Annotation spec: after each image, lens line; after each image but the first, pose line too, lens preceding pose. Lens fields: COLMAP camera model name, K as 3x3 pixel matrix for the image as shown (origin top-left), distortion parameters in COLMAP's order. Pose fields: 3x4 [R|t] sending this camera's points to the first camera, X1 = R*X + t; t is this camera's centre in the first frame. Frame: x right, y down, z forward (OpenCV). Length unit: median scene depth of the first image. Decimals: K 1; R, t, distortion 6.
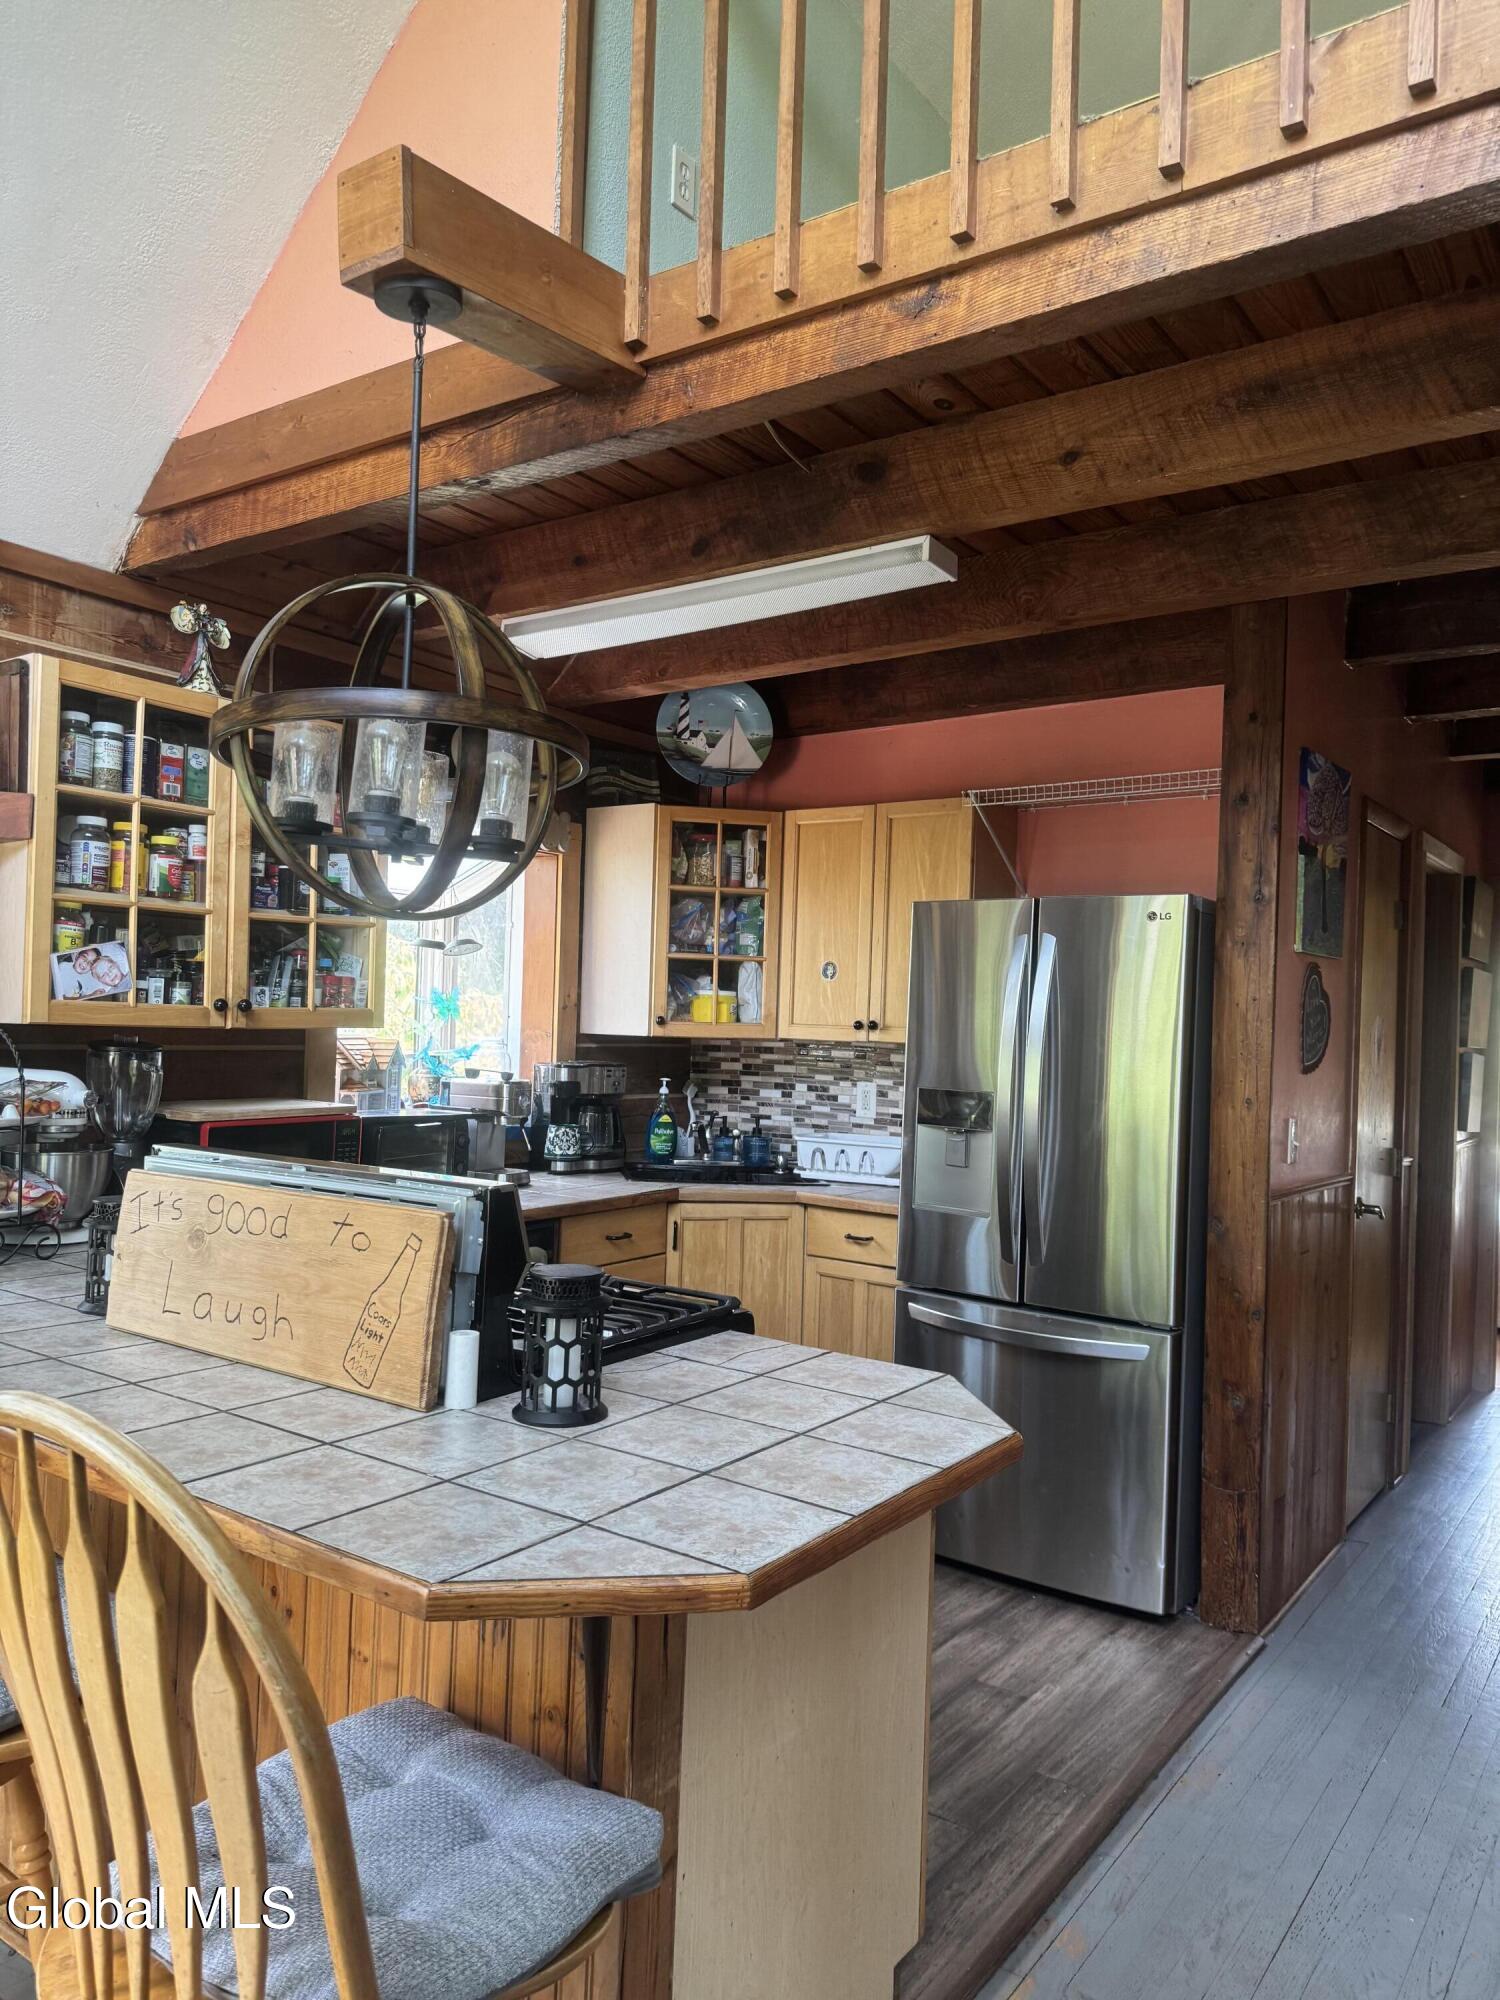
lens RADIAL K [[1377.1, 0, 758.0], [0, 1377.1, 1003.3], [0, 0, 1]] dist [0.116617, -0.115867]
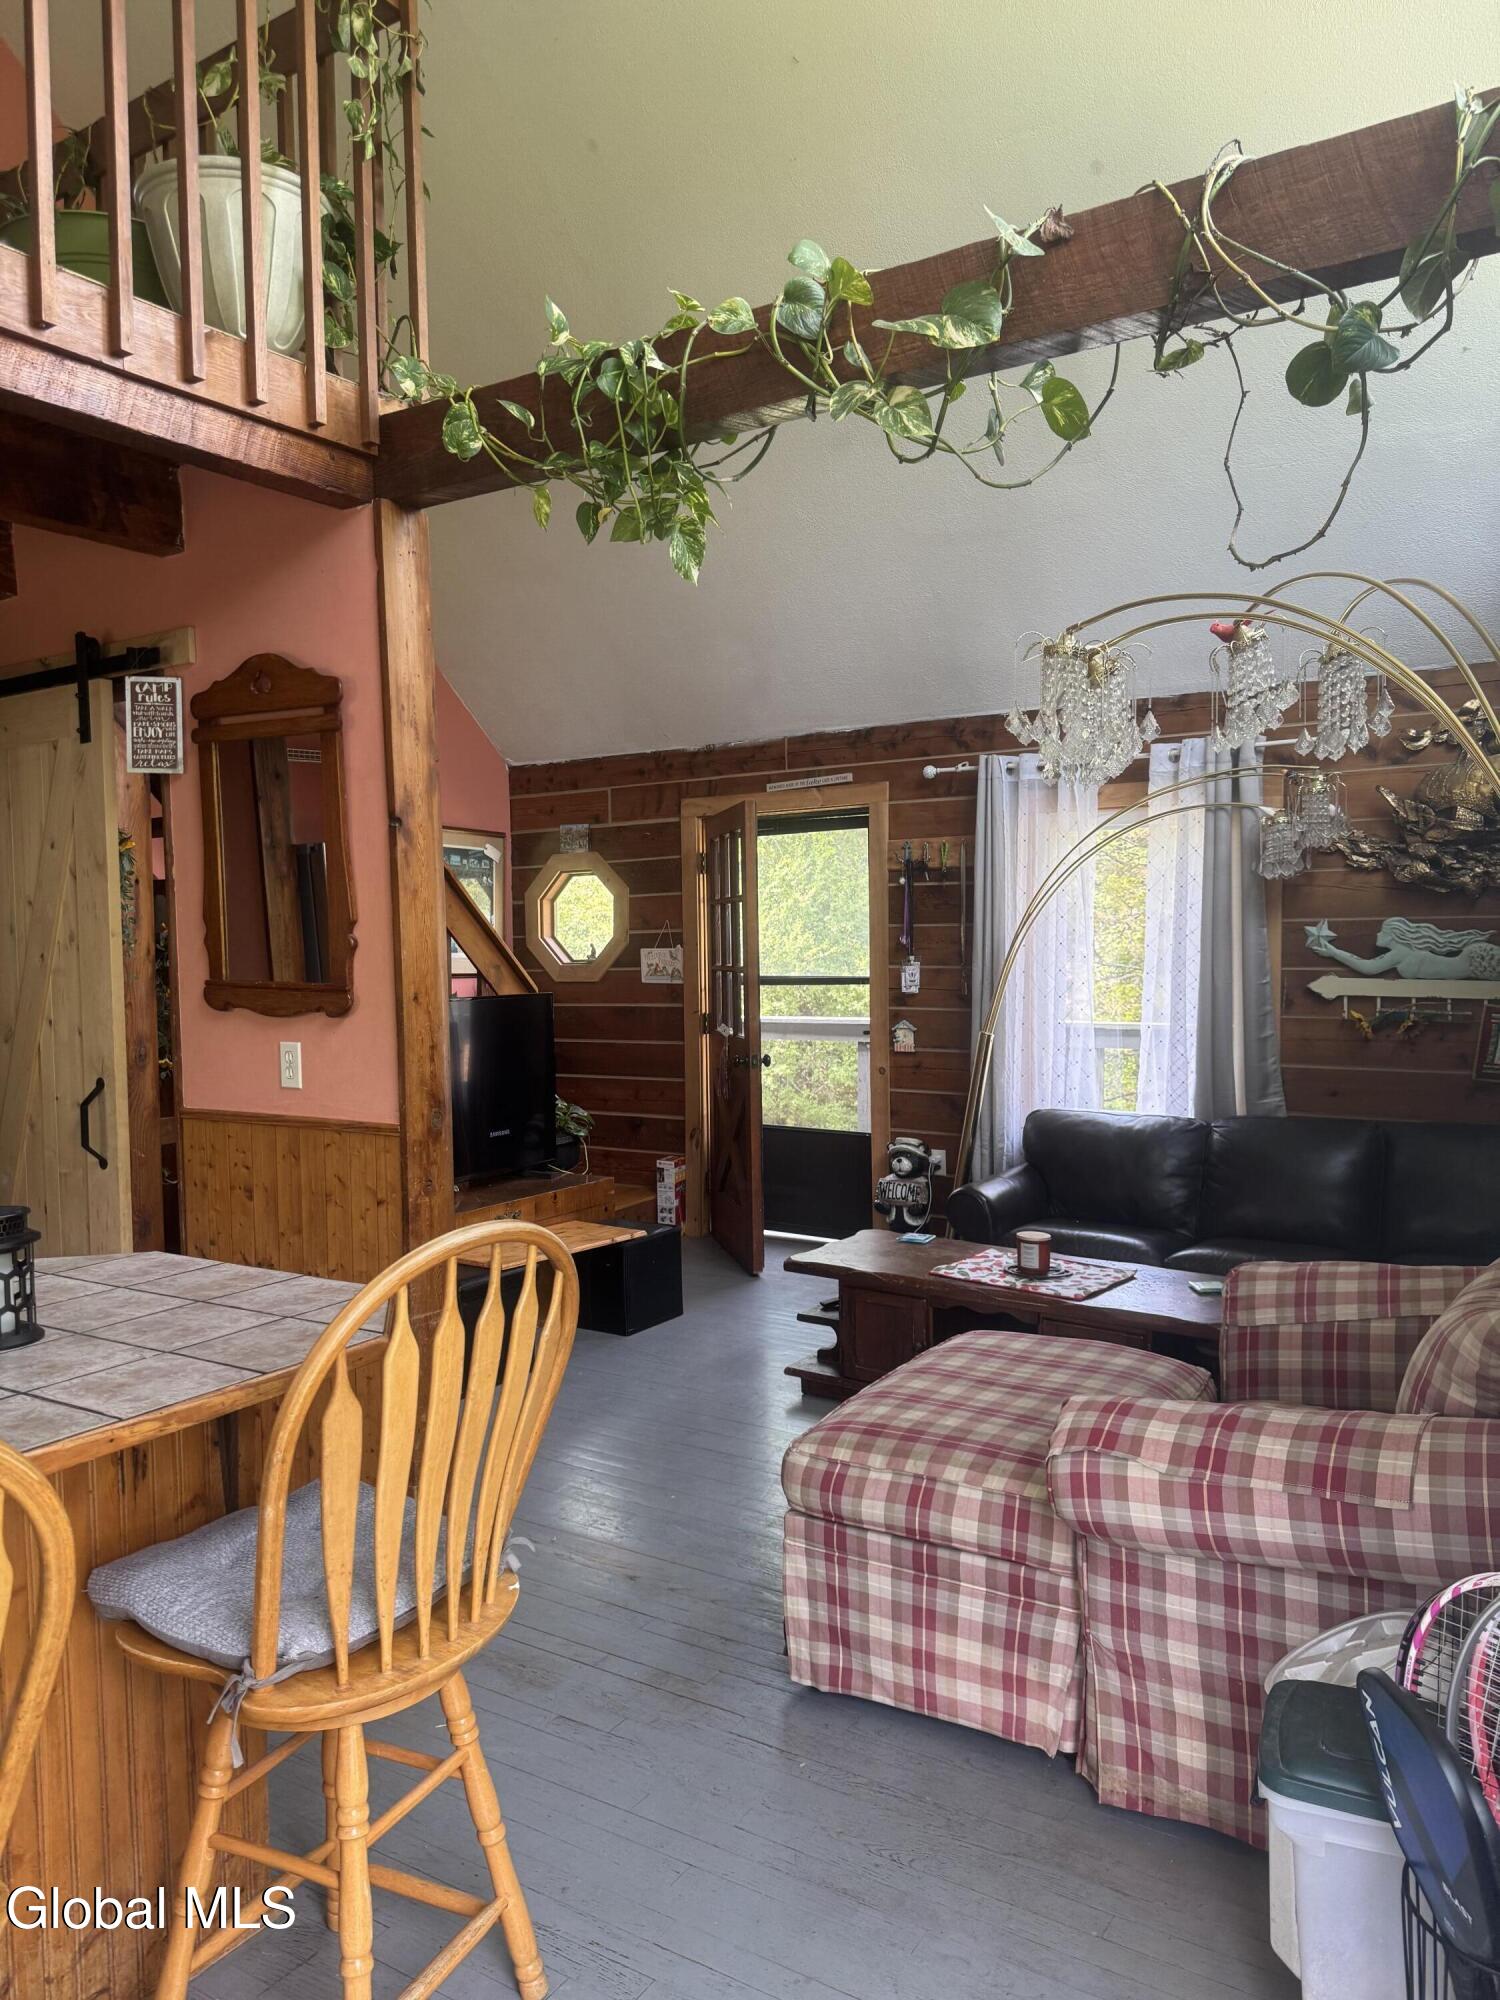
lens RADIAL K [[1377.1, 0, 758.0], [0, 1377.1, 1003.3], [0, 0, 1]] dist [0.116617, -0.115867]
pose [[-0.034248, -0.082277, 0.996021, -0.500842], [0.003982, 0.996586, 0.082460, -0.023866], [-0.999405, 0.006790, -0.033804, 0.176734]]
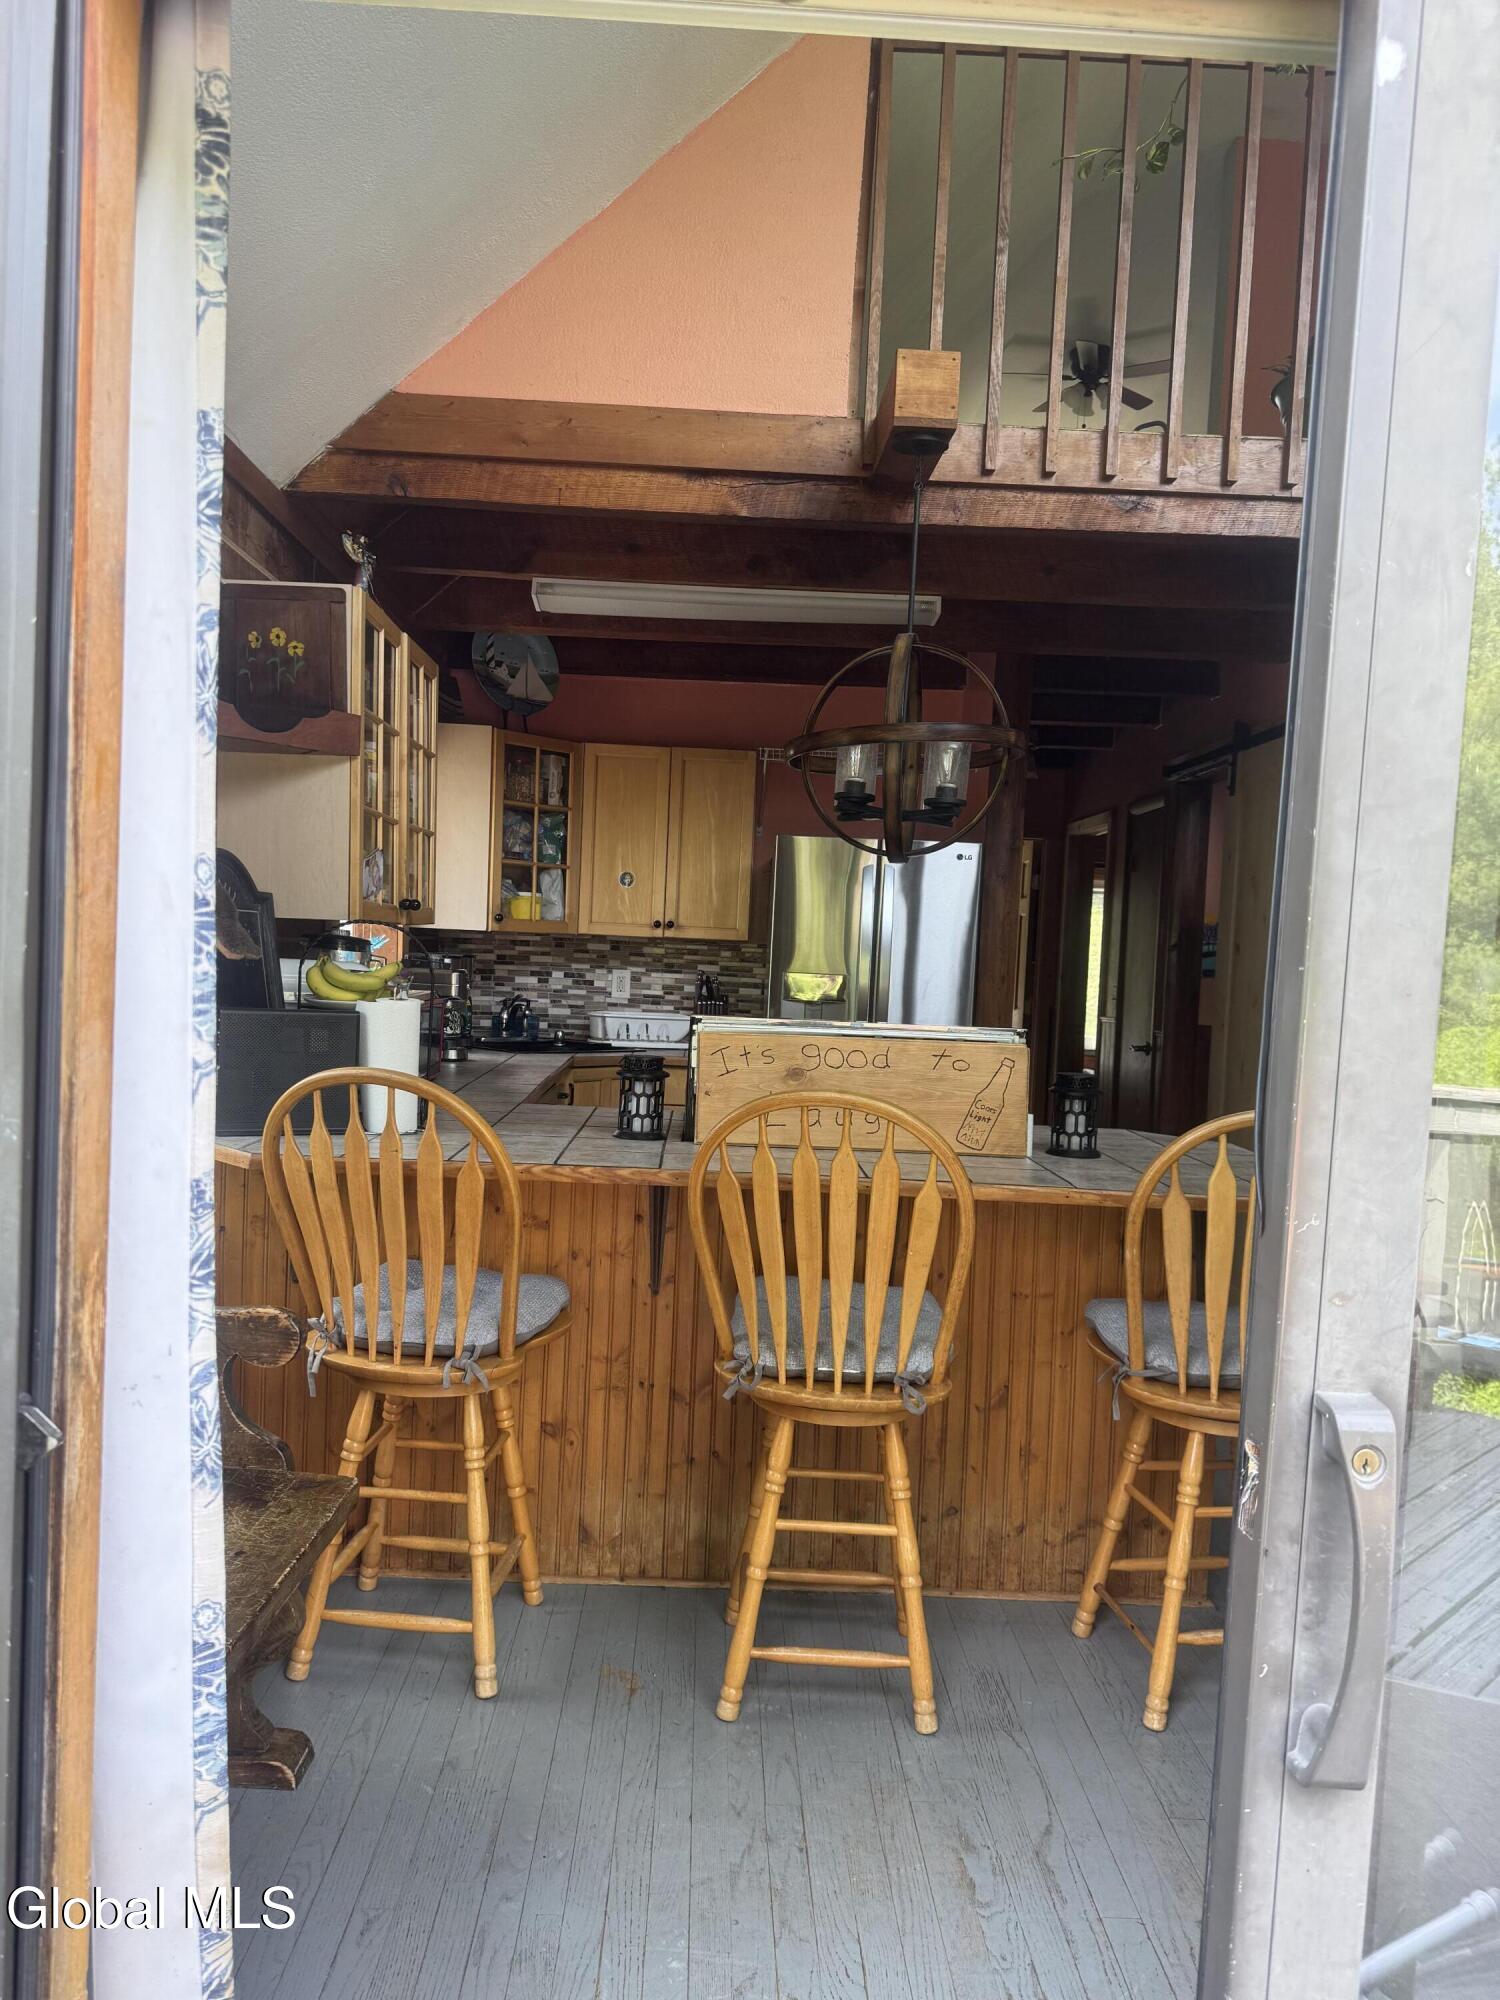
lens RADIAL K [[1388.5, 0, 716.4], [0, 1388.5, 1035.8], [0, 0, 1]] dist [0.053945, -0.001304]
pose [[0.811261, -0.034795, 0.583648, -0.618378], [-0.026034, 0.995088, 0.095511, -0.005181], [-0.584105, -0.092679, 0.806370, -0.062087]]
